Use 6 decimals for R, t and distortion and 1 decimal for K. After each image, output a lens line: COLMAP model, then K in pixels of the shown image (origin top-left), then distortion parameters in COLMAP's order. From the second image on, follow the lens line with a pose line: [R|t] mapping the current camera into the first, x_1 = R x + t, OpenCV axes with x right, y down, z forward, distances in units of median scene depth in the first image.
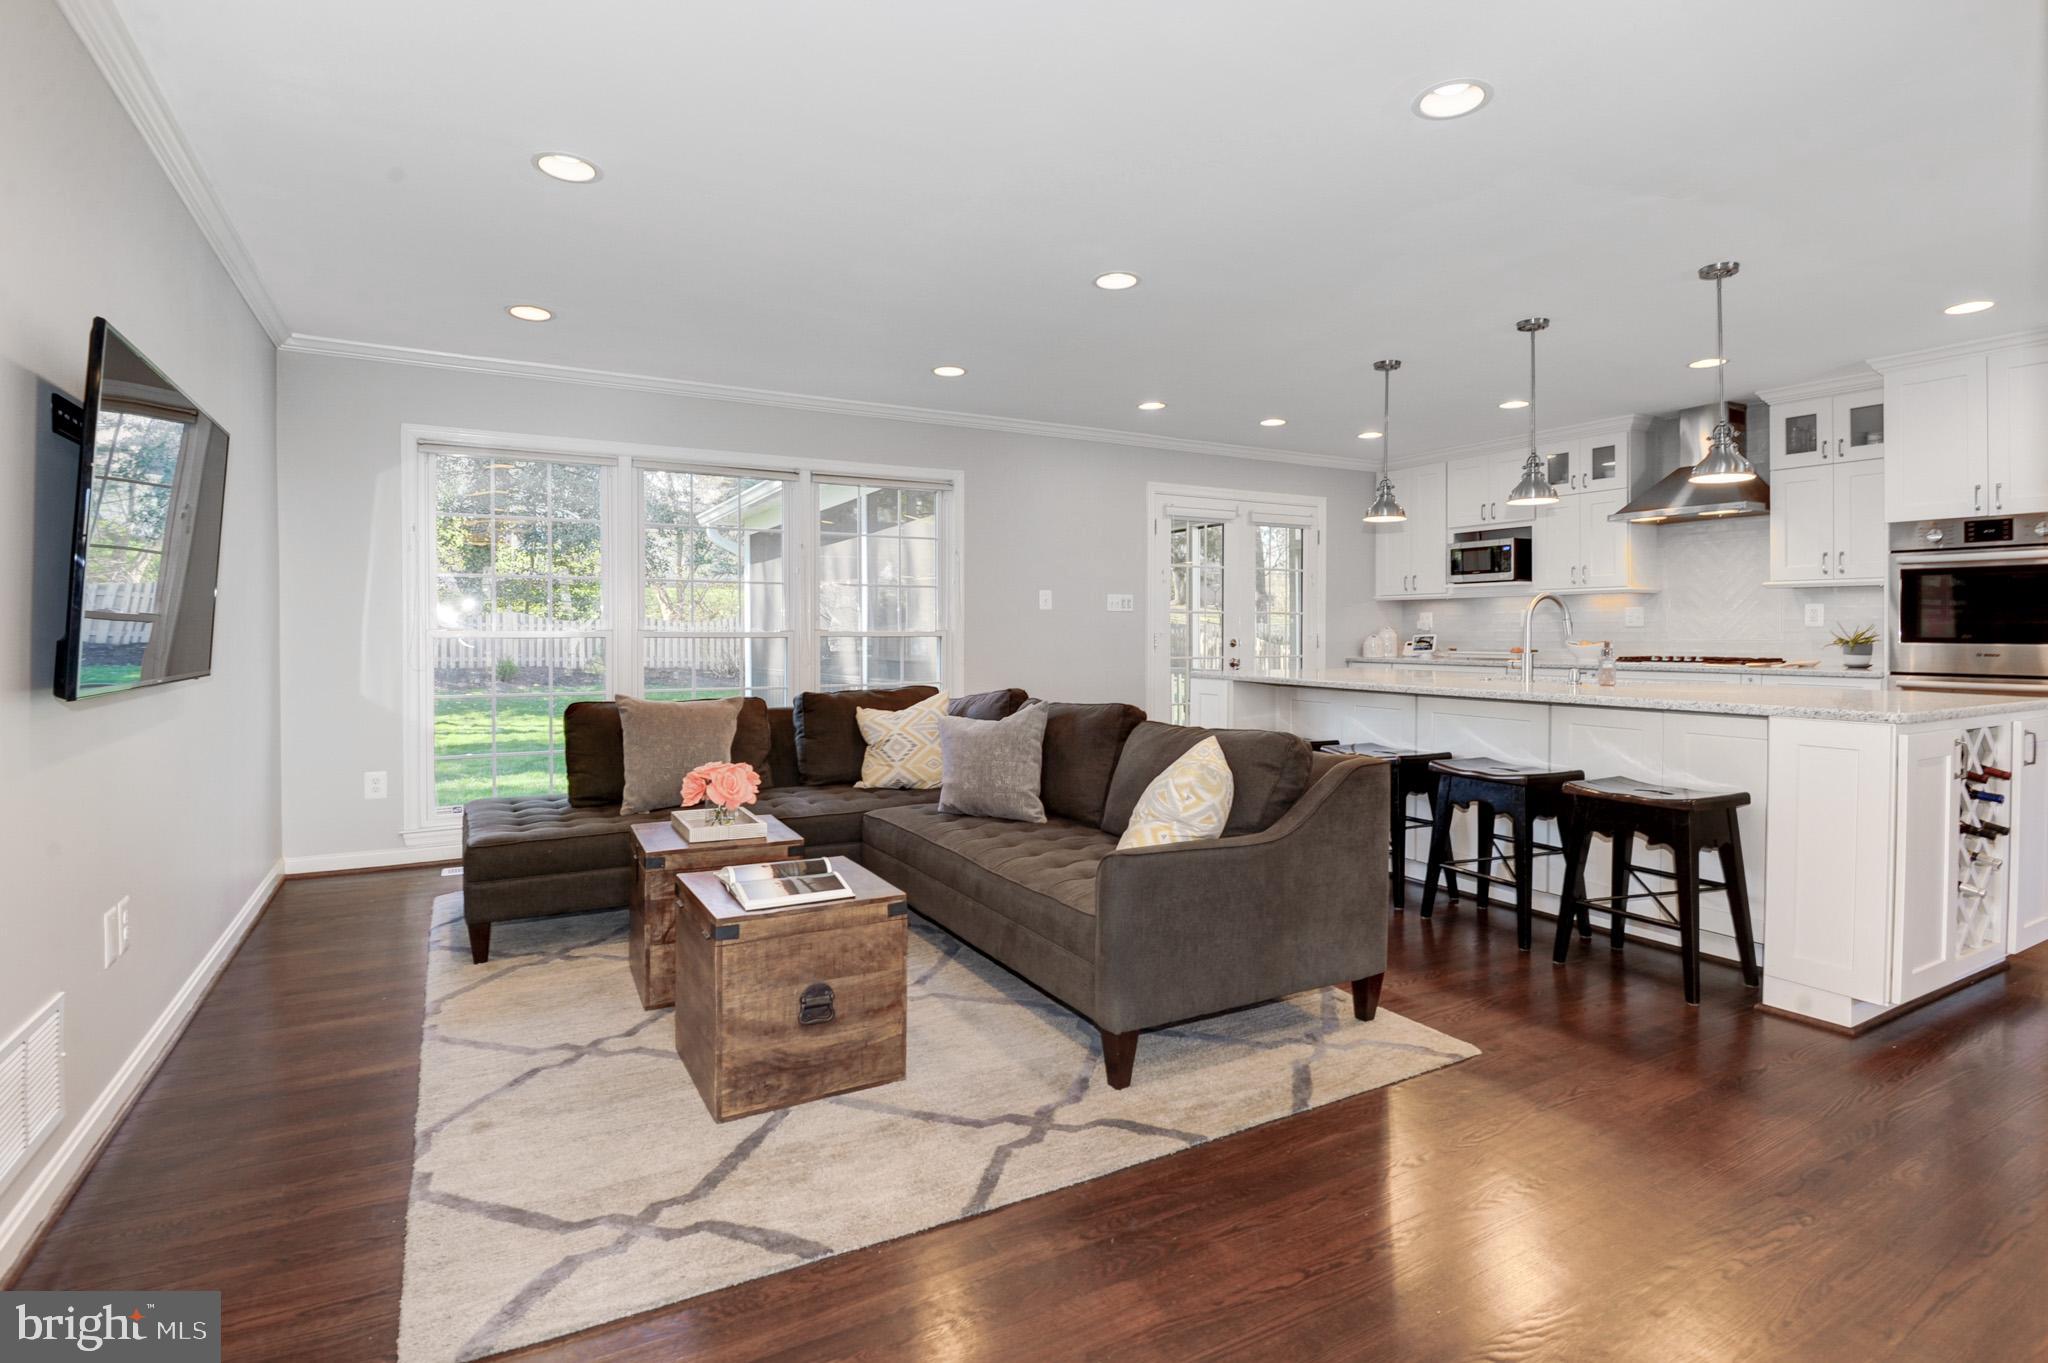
lens RADIAL K [[1011.8, 0, 1009.7], [0, 1011.8, 622.5], [0, 0, 1]] dist [-0.016409, -0.000156]
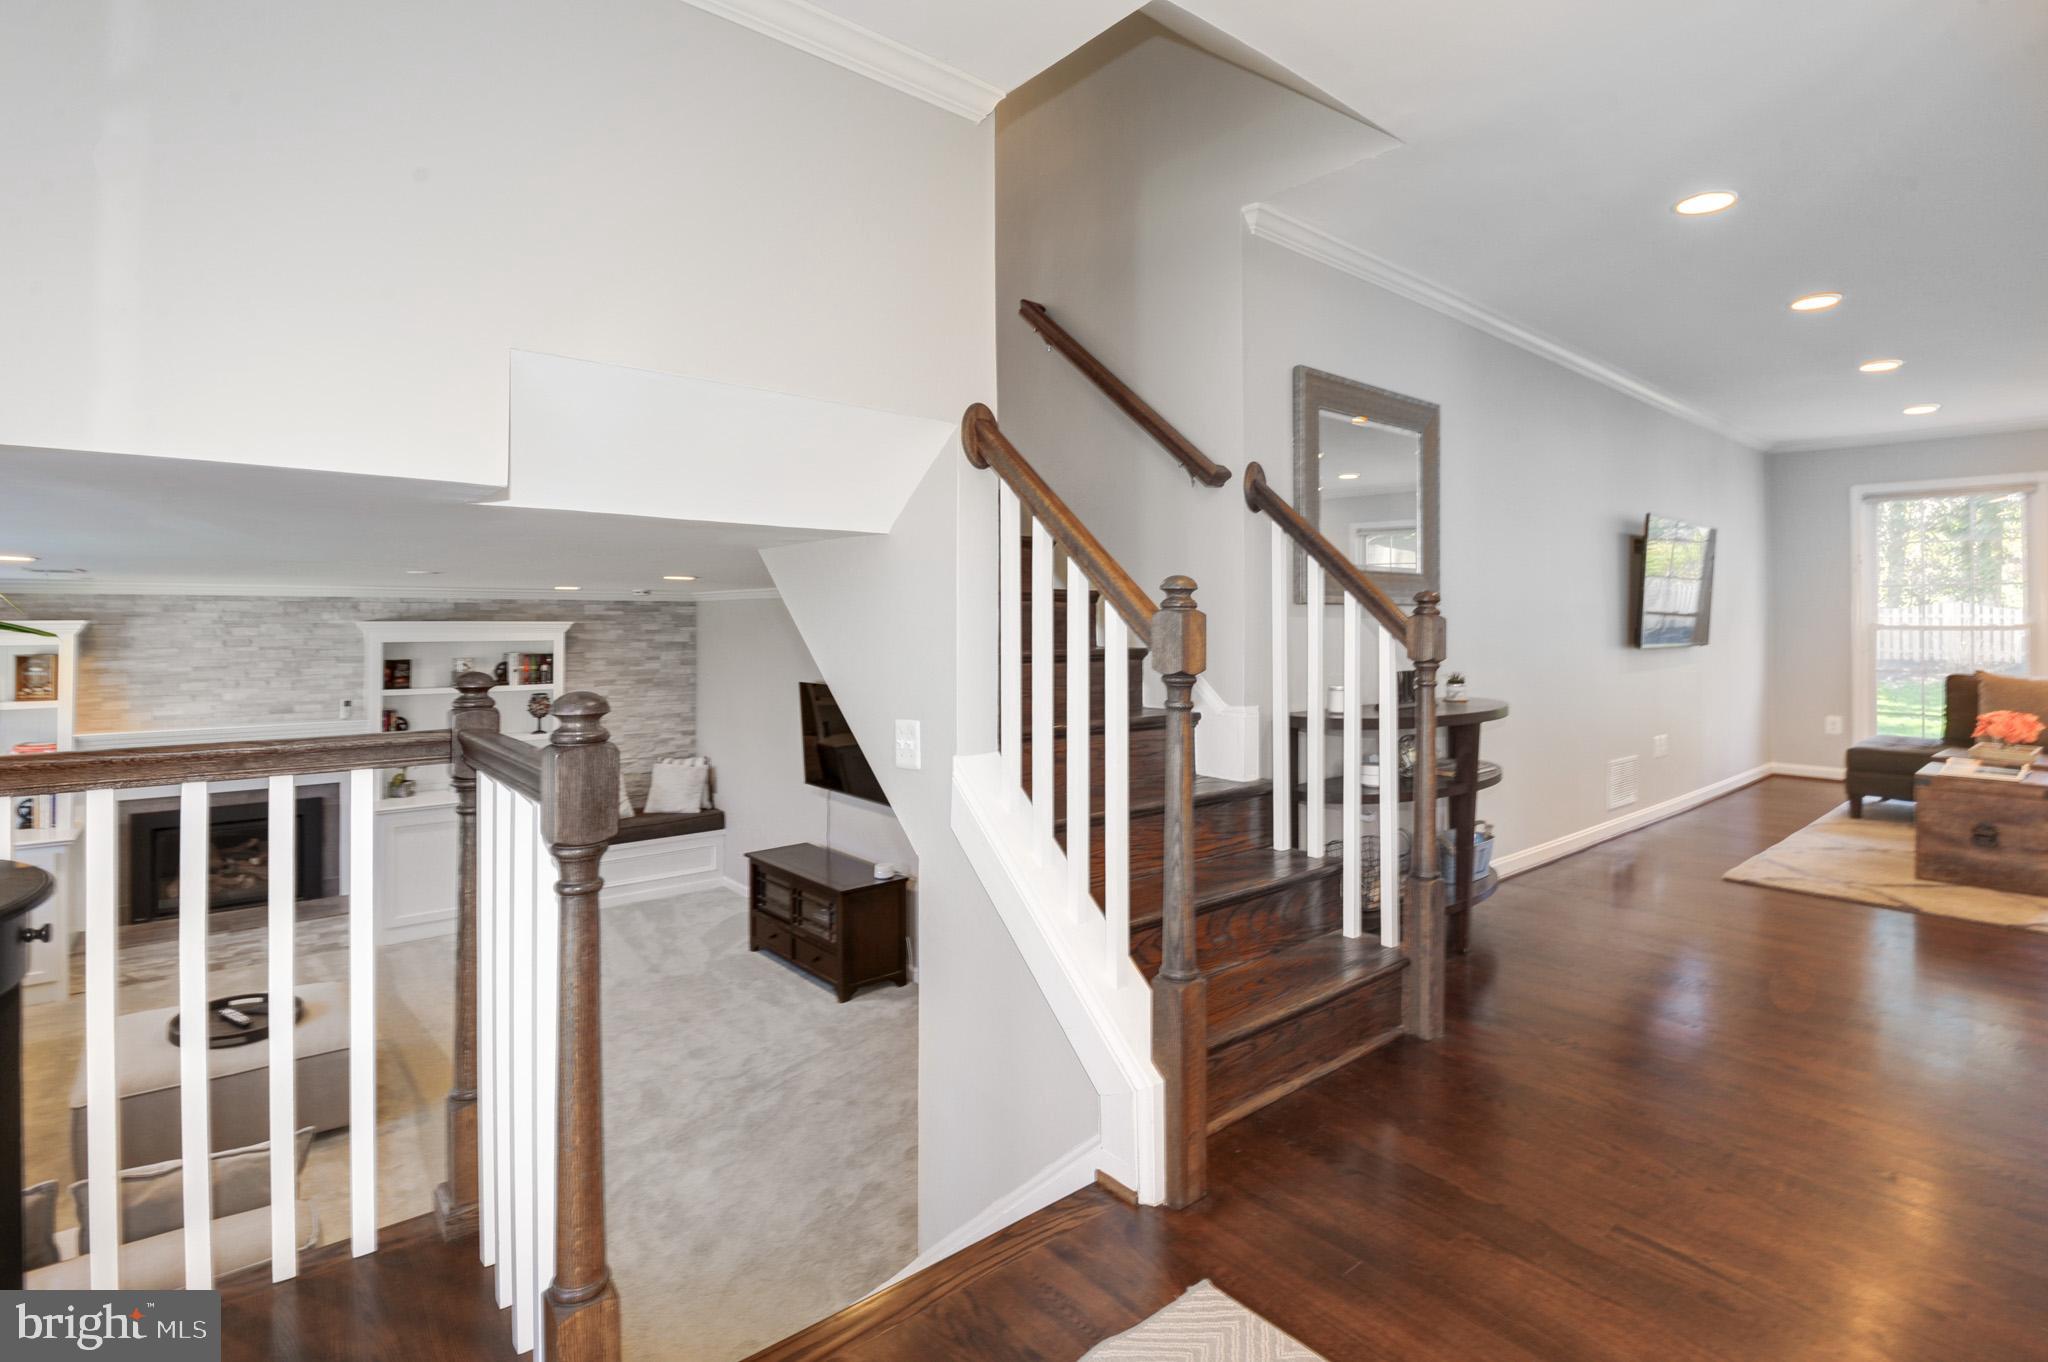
lens RADIAL K [[1011.8, 0, 1009.7], [0, 1011.8, 622.0], [0, 0, 1]] dist [-0.016409, -0.000156]
pose [[0.203383, 0.001121, -0.979099, 1.191749], [0.005686, 0.999981, 0.002326, -0.012358], [0.979083, -0.006040, 0.203373, -1.057887]]
